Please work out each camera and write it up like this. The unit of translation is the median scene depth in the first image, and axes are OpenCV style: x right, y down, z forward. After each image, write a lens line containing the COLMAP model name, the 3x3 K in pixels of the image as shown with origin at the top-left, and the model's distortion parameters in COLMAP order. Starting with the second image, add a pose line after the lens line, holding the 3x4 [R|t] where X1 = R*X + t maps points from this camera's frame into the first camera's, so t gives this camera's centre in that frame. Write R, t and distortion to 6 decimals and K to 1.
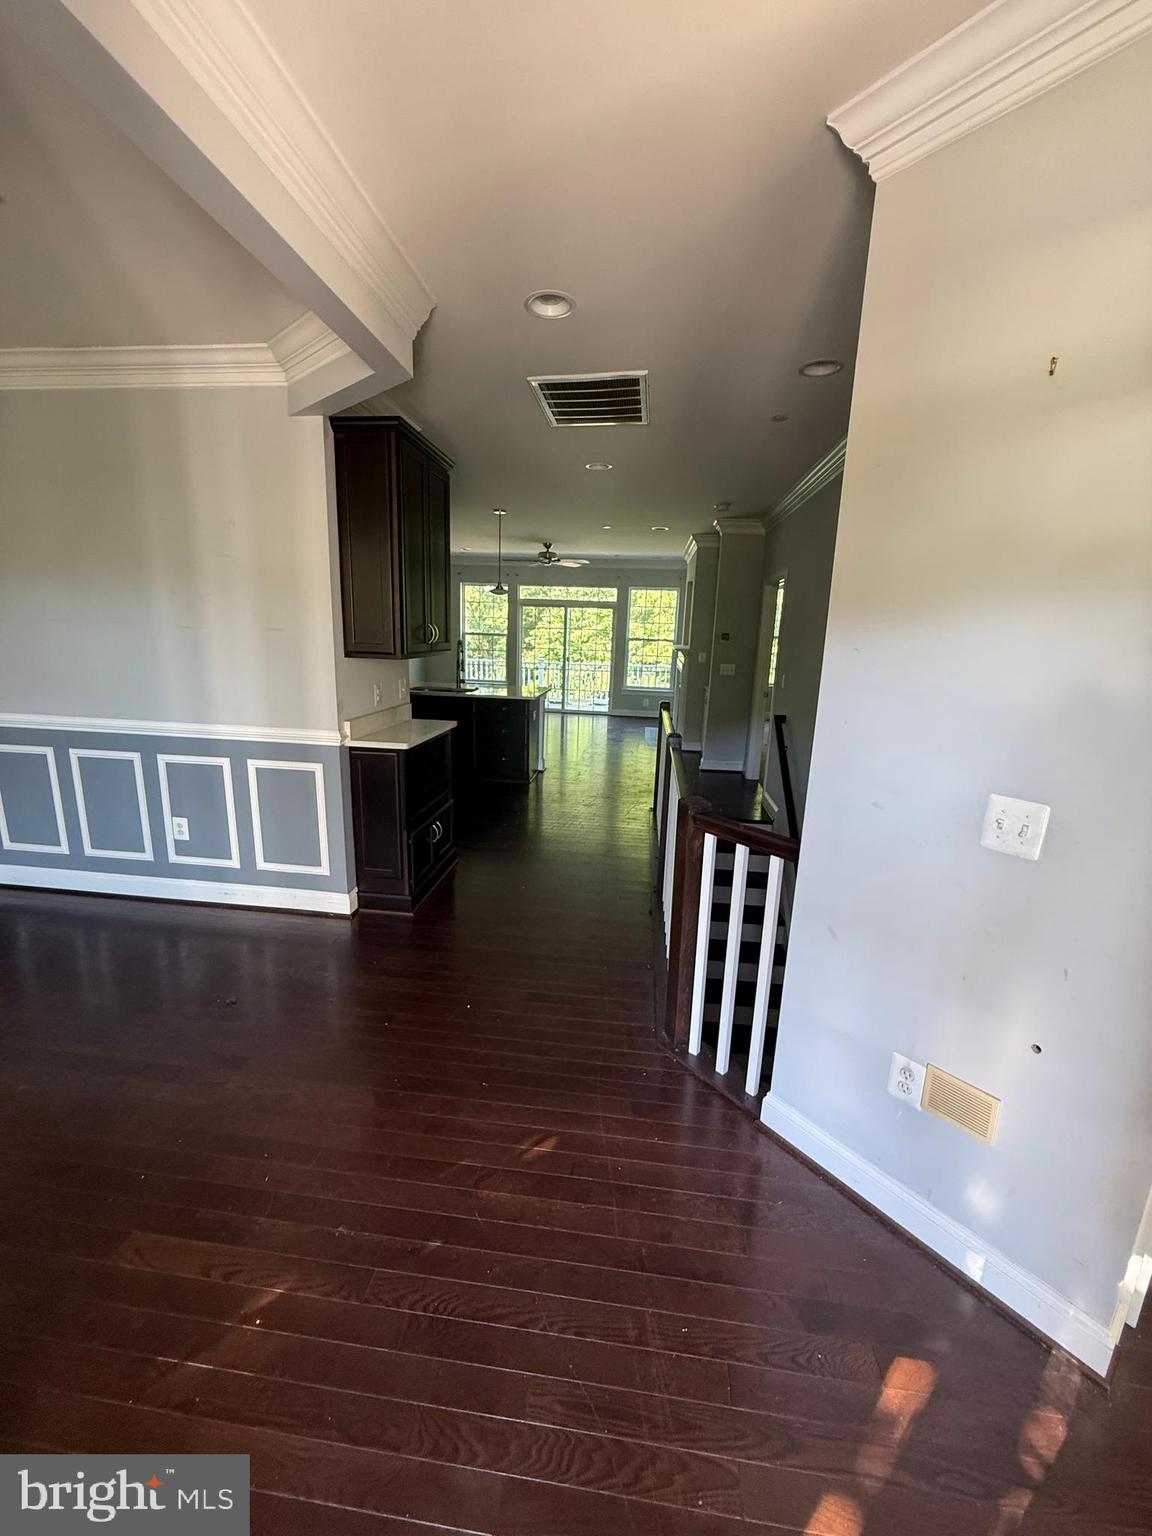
lens RADIAL K [[613.0, 0, 570.8], [0, 613.0, 768.8], [0, 0, 1]] dist [0.002214, -0.000032]
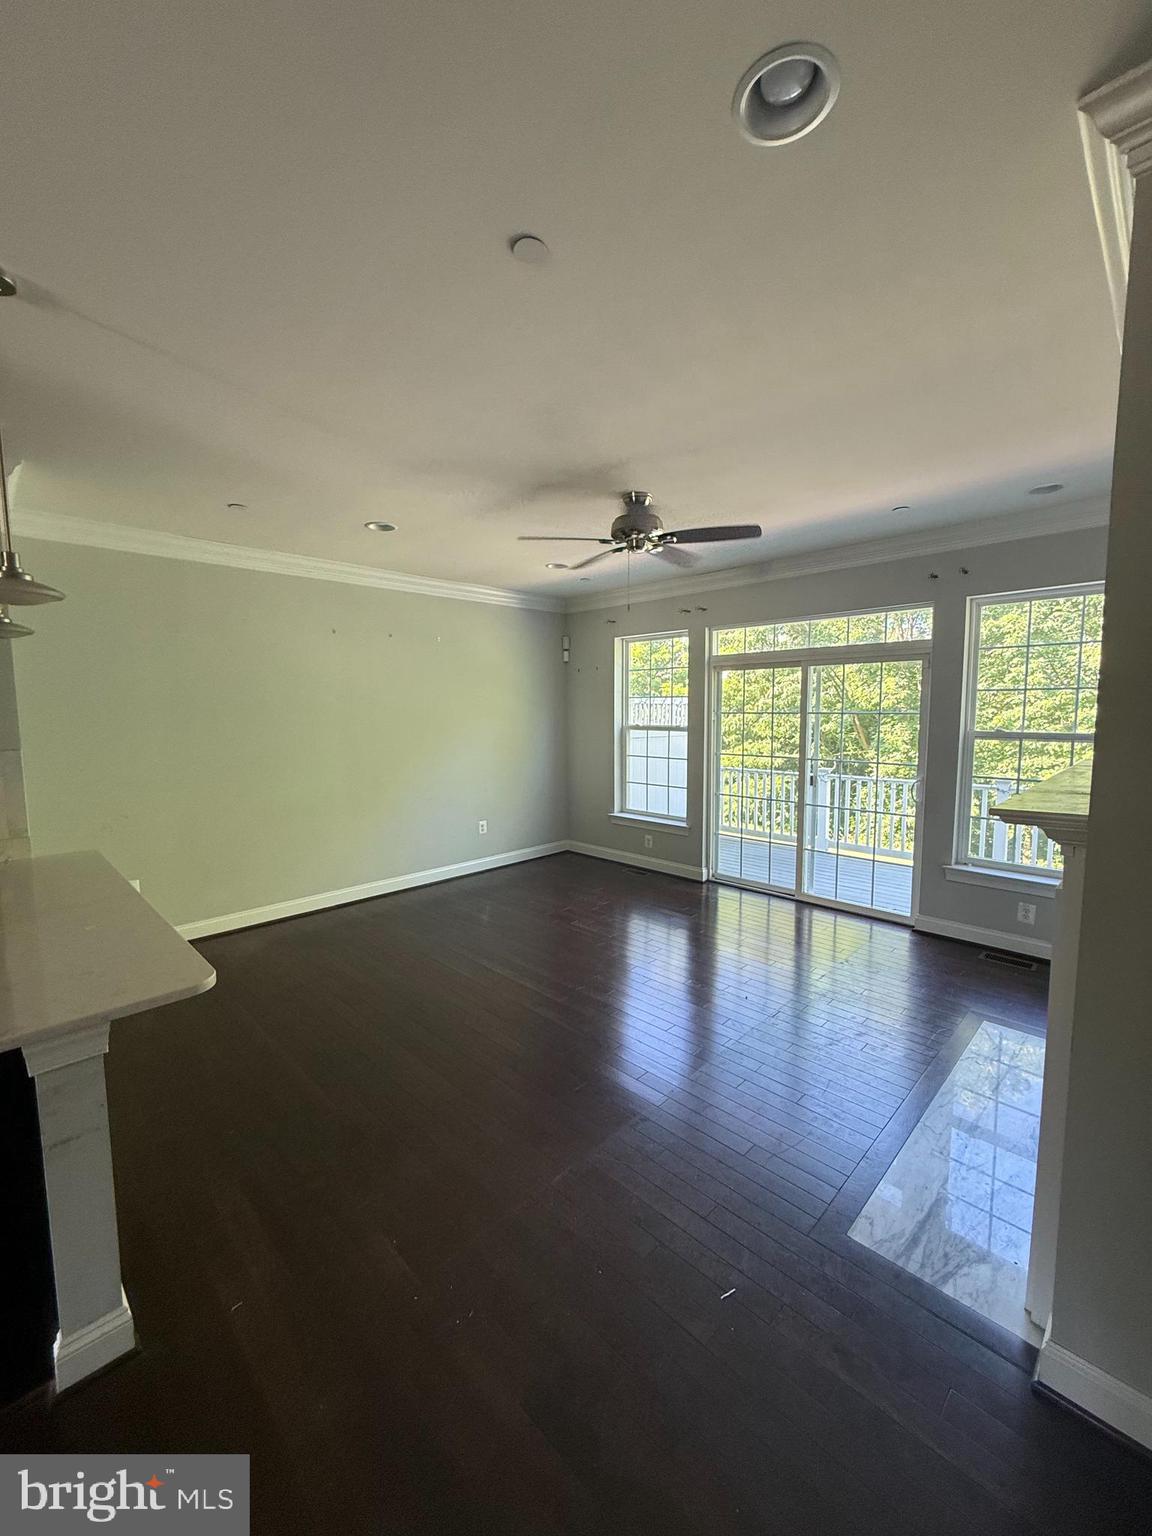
lens RADIAL K [[613.0, 0, 582.6], [0, 613.0, 761.5], [0, 0, 1]] dist [0.002214, -0.000032]
pose [[0.796735, 0.015552, -0.604129, 0.130973], [-0.108908, 0.986997, -0.118221, -0.123778], [0.594435, 0.159985, 0.788068, 0.559830]]
